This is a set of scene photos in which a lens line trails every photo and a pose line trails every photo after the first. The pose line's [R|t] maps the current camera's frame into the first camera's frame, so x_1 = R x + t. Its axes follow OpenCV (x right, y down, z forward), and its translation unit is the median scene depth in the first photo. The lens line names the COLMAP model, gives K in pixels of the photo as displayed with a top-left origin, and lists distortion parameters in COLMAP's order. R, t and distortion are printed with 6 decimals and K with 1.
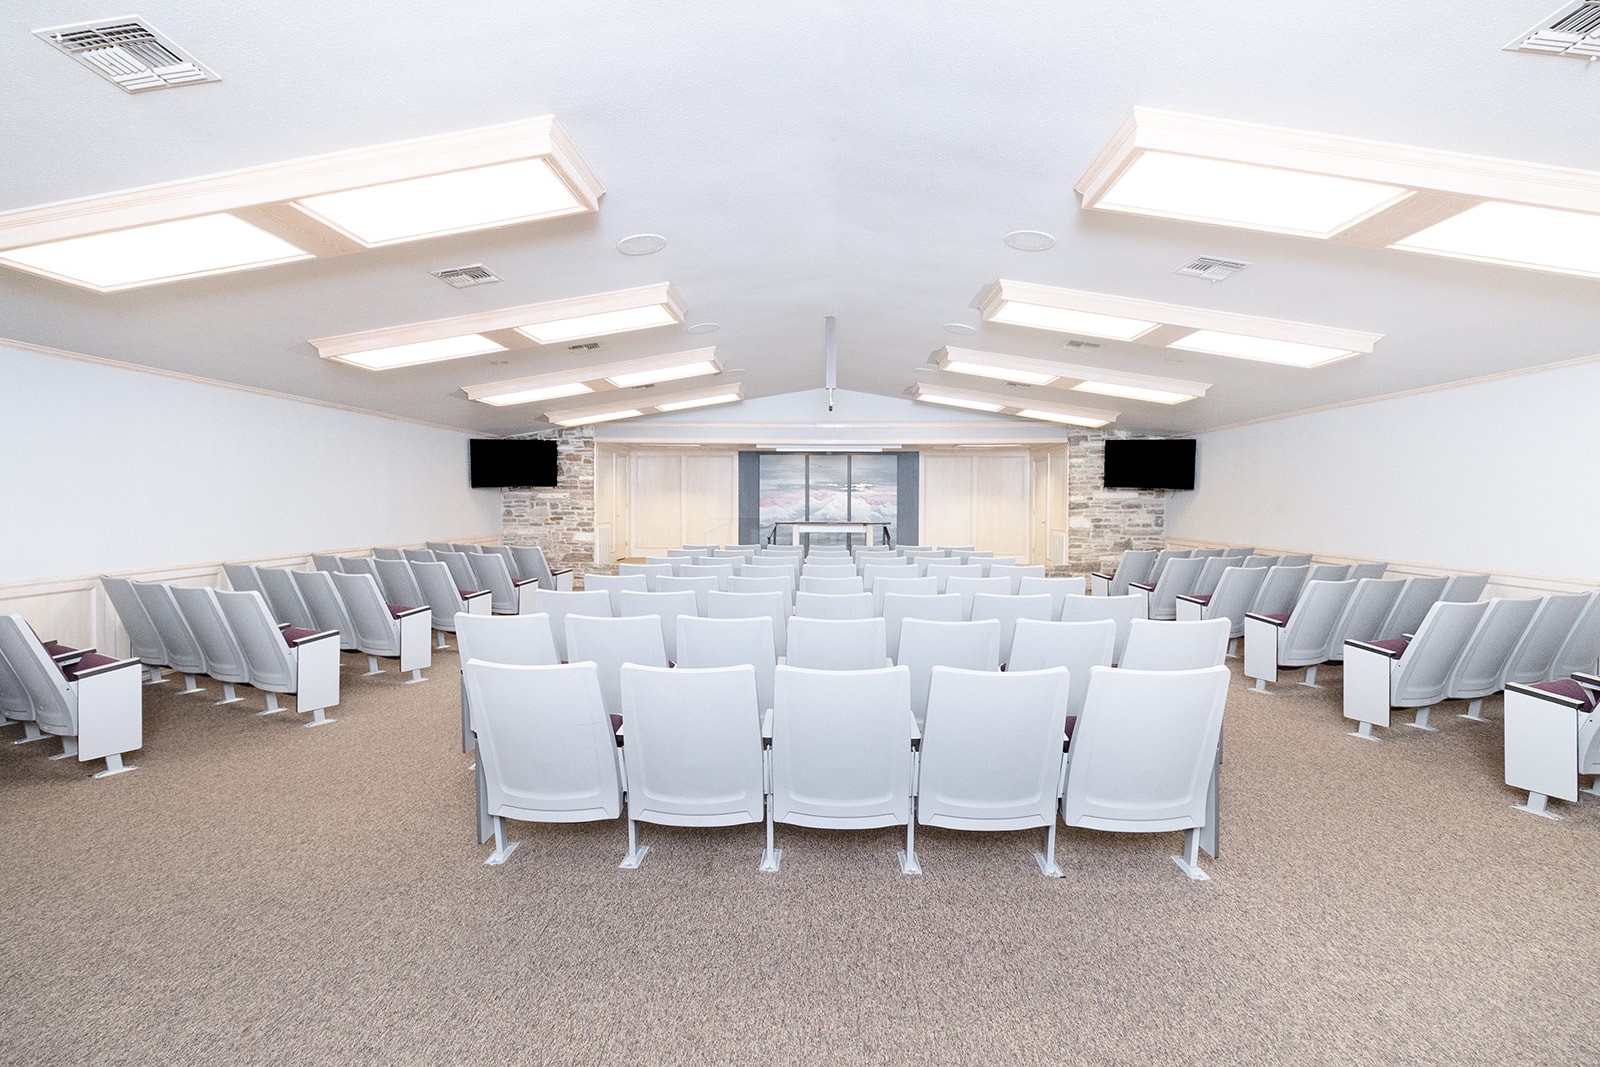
lens RADIAL K [[740.3, 0, 794.5], [0, 740.3, 505.9], [0, 0, 1]] dist [0.002846, 0.000724]
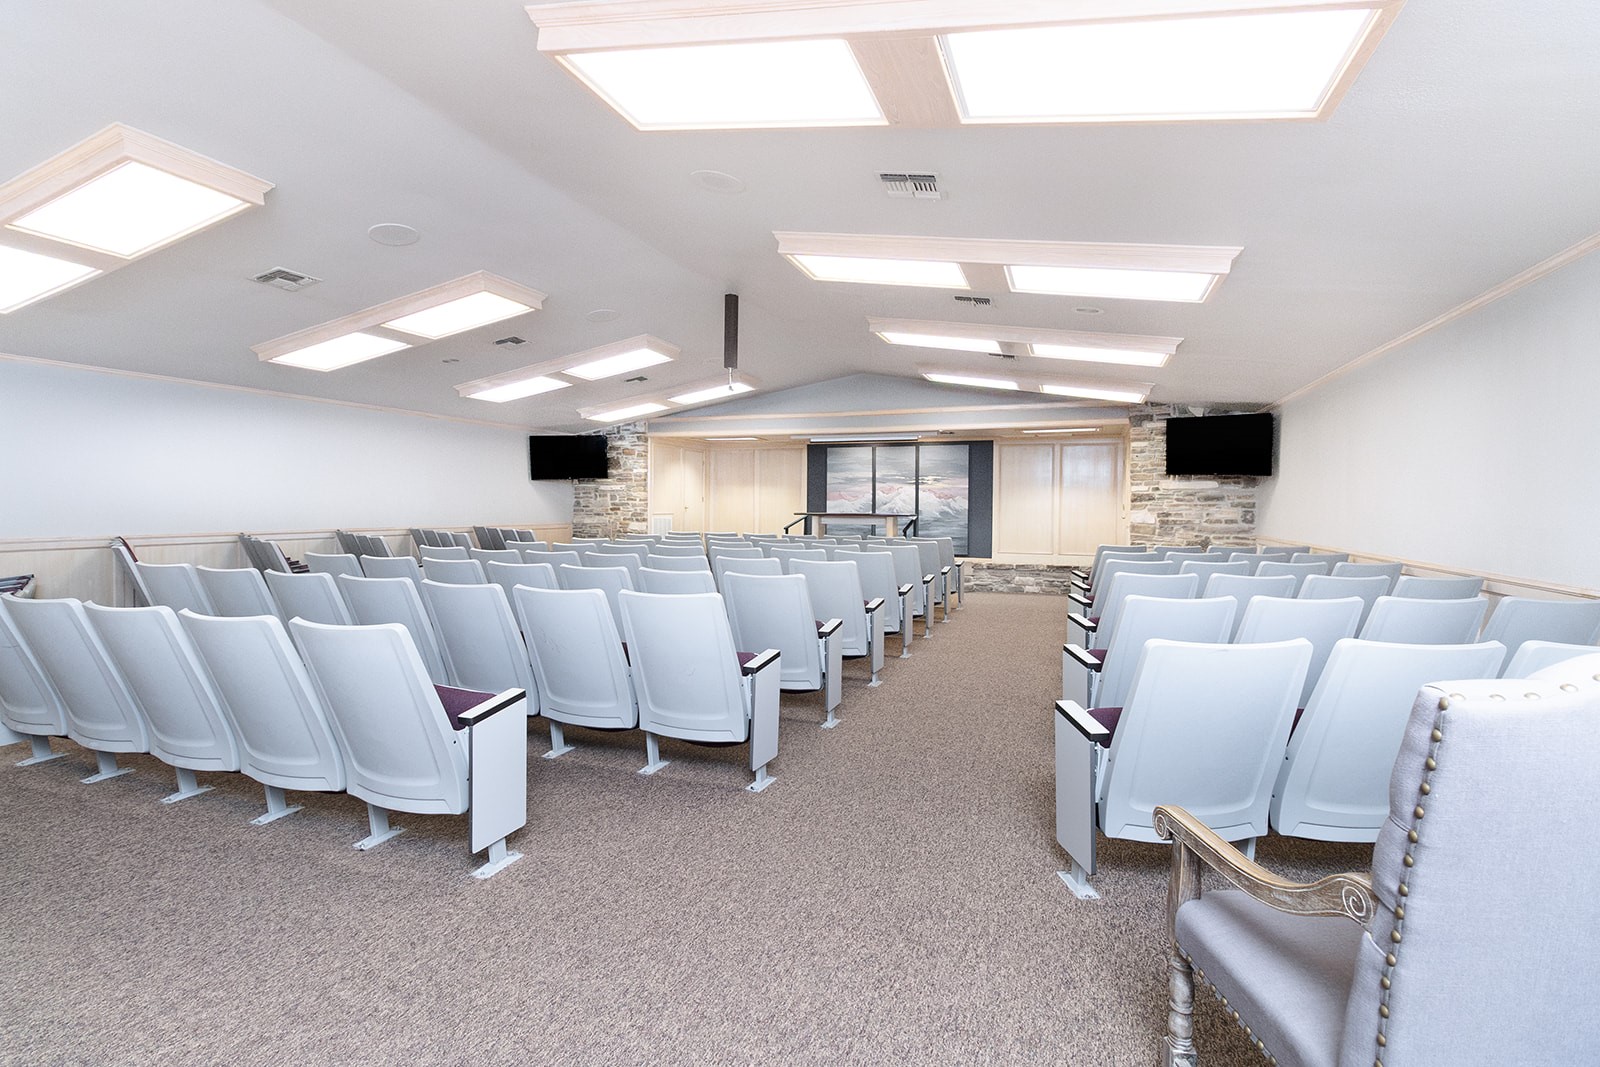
lens RADIAL K [[740.3, 0, 794.5], [0, 740.3, 505.9], [0, 0, 1]] dist [0.002846, 0.000724]
pose [[0.947155, 0.005611, -0.320728, 0.276688], [-0.007562, 0.999960, -0.004837, 0.016385], [0.320688, 0.007007, 0.947159, 0.068182]]
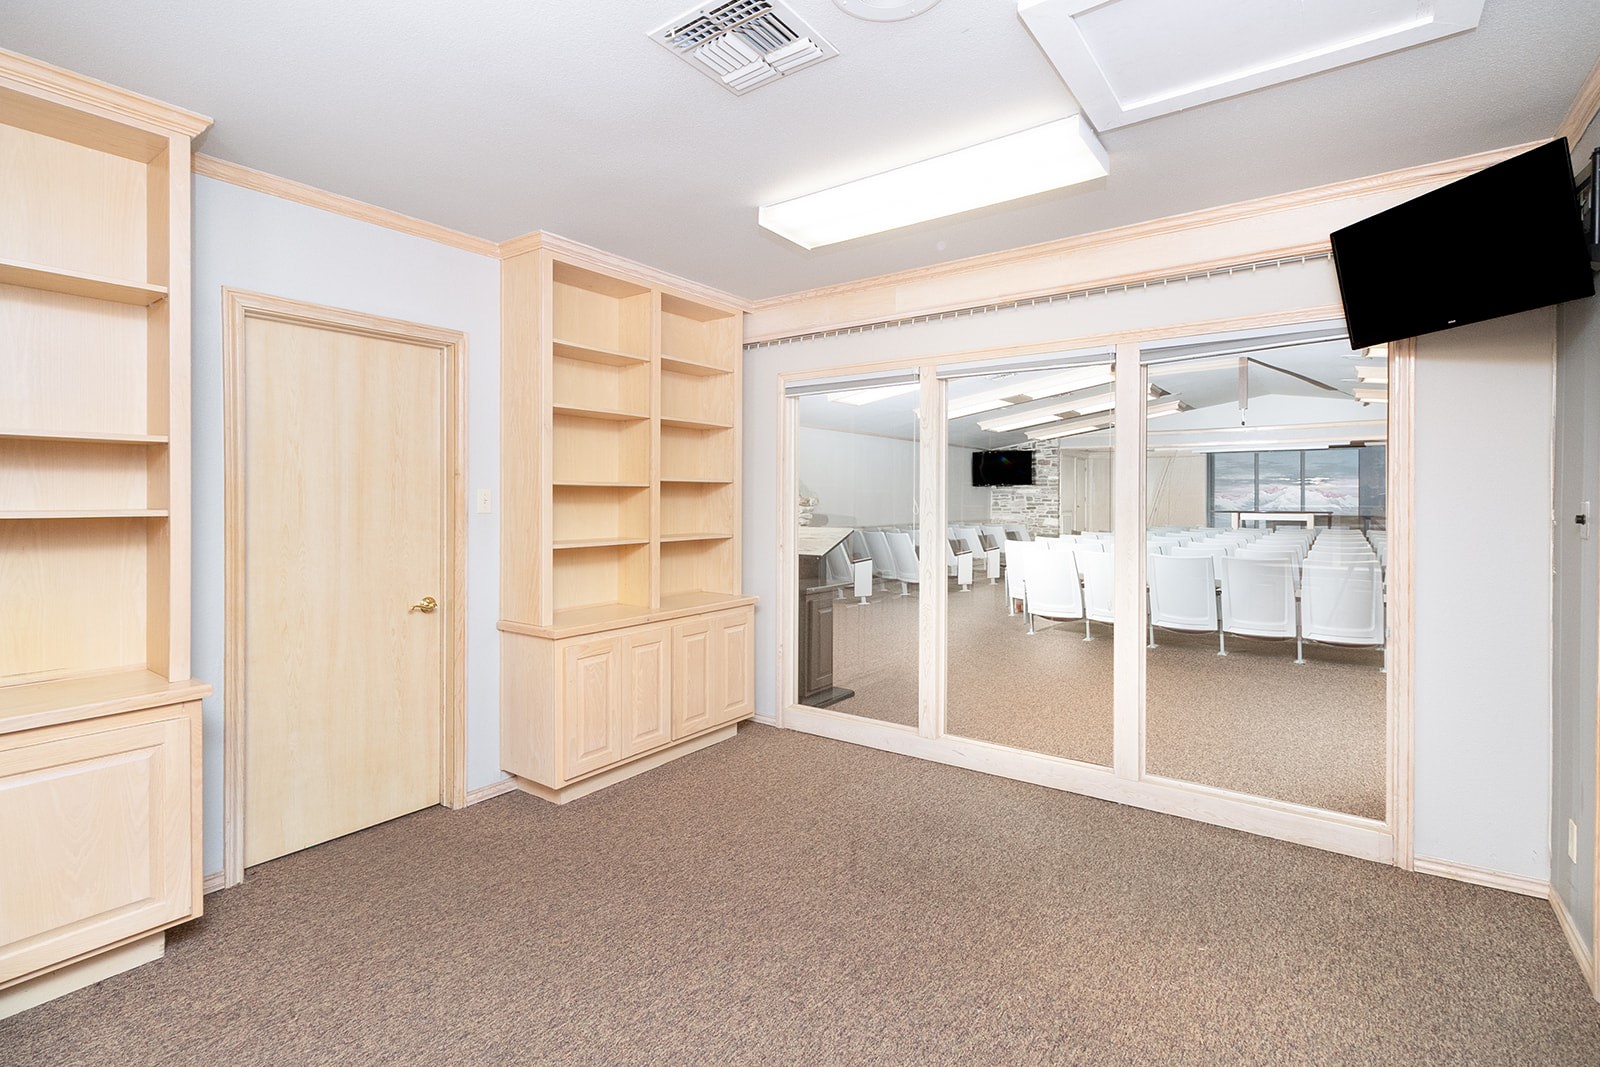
lens RADIAL K [[740.3, 0, 794.5], [0, 740.3, 505.9], [0, 0, 1]] dist [0.002846, 0.000724]
pose [[0.827366, 0.001236, -0.561662, 0.082158], [-0.000513, 0.999999, 0.001445, 0.011714], [0.561663, -0.000908, 0.827365, -0.368004]]
